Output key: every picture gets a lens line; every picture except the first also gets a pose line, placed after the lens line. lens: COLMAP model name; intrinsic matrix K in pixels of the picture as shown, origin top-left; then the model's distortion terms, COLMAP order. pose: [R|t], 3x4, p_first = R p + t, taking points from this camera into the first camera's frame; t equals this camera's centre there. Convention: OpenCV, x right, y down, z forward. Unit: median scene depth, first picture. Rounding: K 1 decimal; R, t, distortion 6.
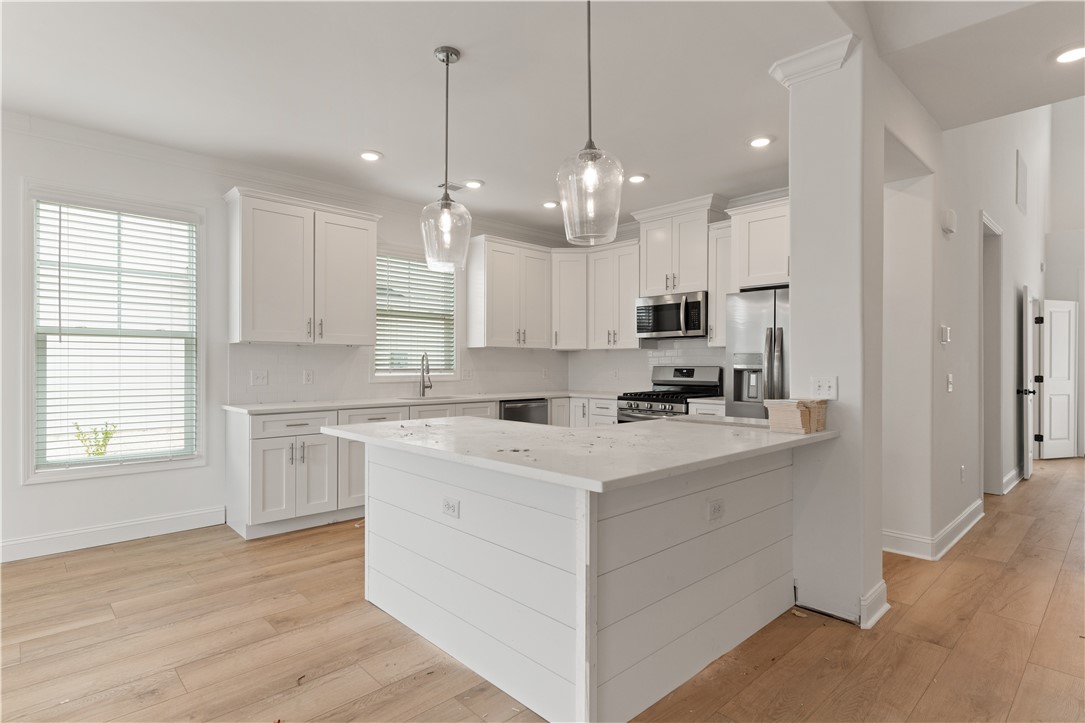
lens RADIAL K [[555.2, 0, 536.3], [0, 555.2, 365.8], [0, 0, 1]] dist [0.002383, -0.000512]
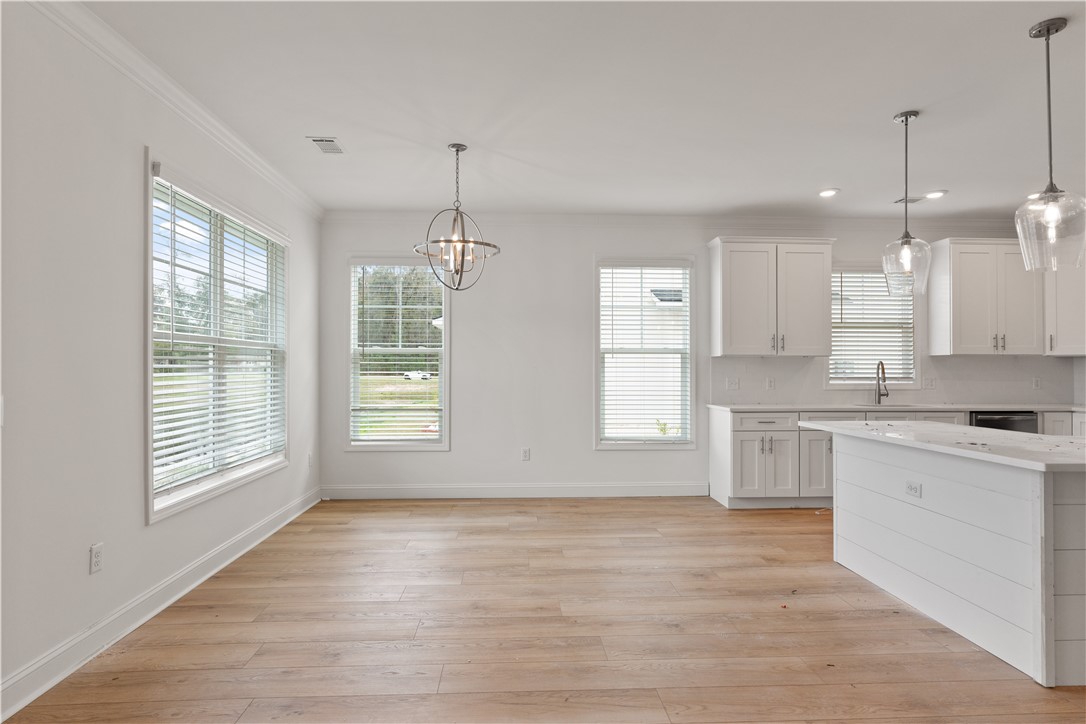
lens RADIAL K [[594.1, 0, 541.9], [0, 594.1, 363.6], [0, 0, 1]] dist [-0.004831, 0.003957]
pose [[0.762257, -0.008132, -0.647223, 0.044870], [-0.001227, 0.999901, -0.014009, -0.004886], [0.647273, 0.011473, 0.762172, -0.333626]]
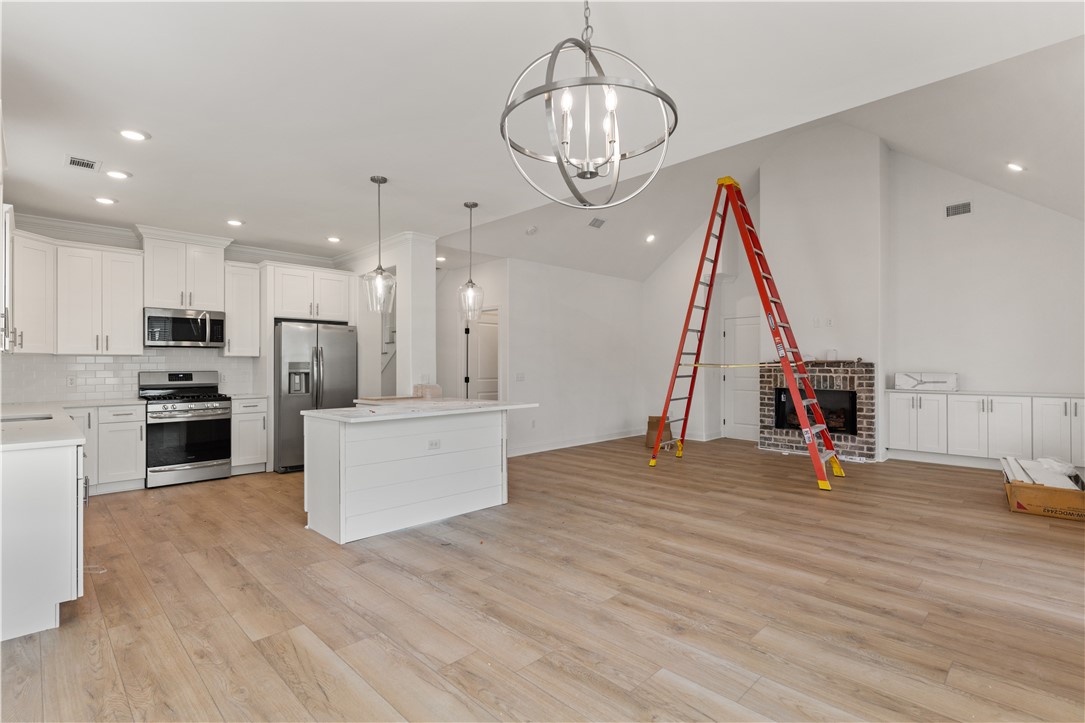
lens RADIAL K [[518.6, 0, 531.3], [0, 518.6, 361.4], [0, 0, 1]] dist [0.002097, 0.000952]
pose [[-0.013135, 0.005024, 0.999901, -1.158193], [0.005736, 0.999971, -0.004949, -0.014445], [-0.999897, 0.005670, -0.013163, 0.399776]]
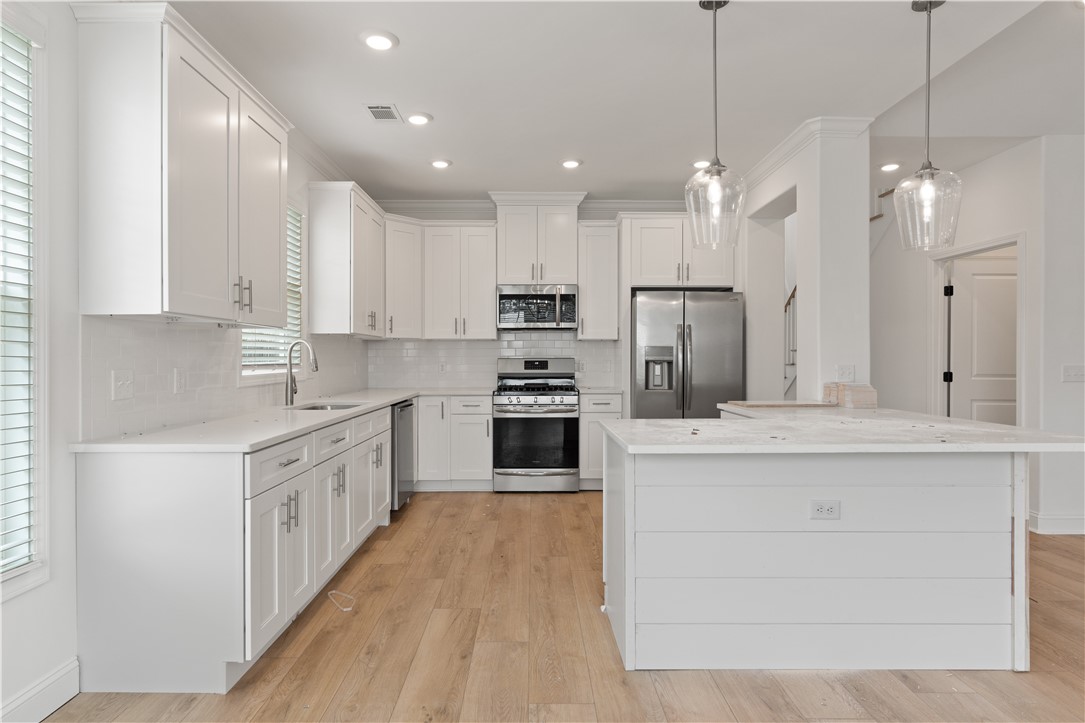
lens RADIAL K [[593.6, 0, 533.5], [0, 593.6, 357.2], [0, 0, 1]] dist [-0.004831, 0.003957]
pose [[0.684042, -0.002649, 0.729437, -0.711108], [0.003527, 0.999994, 0.000325, -0.001878], [-0.729434, 0.002351, 0.684048, 0.397202]]
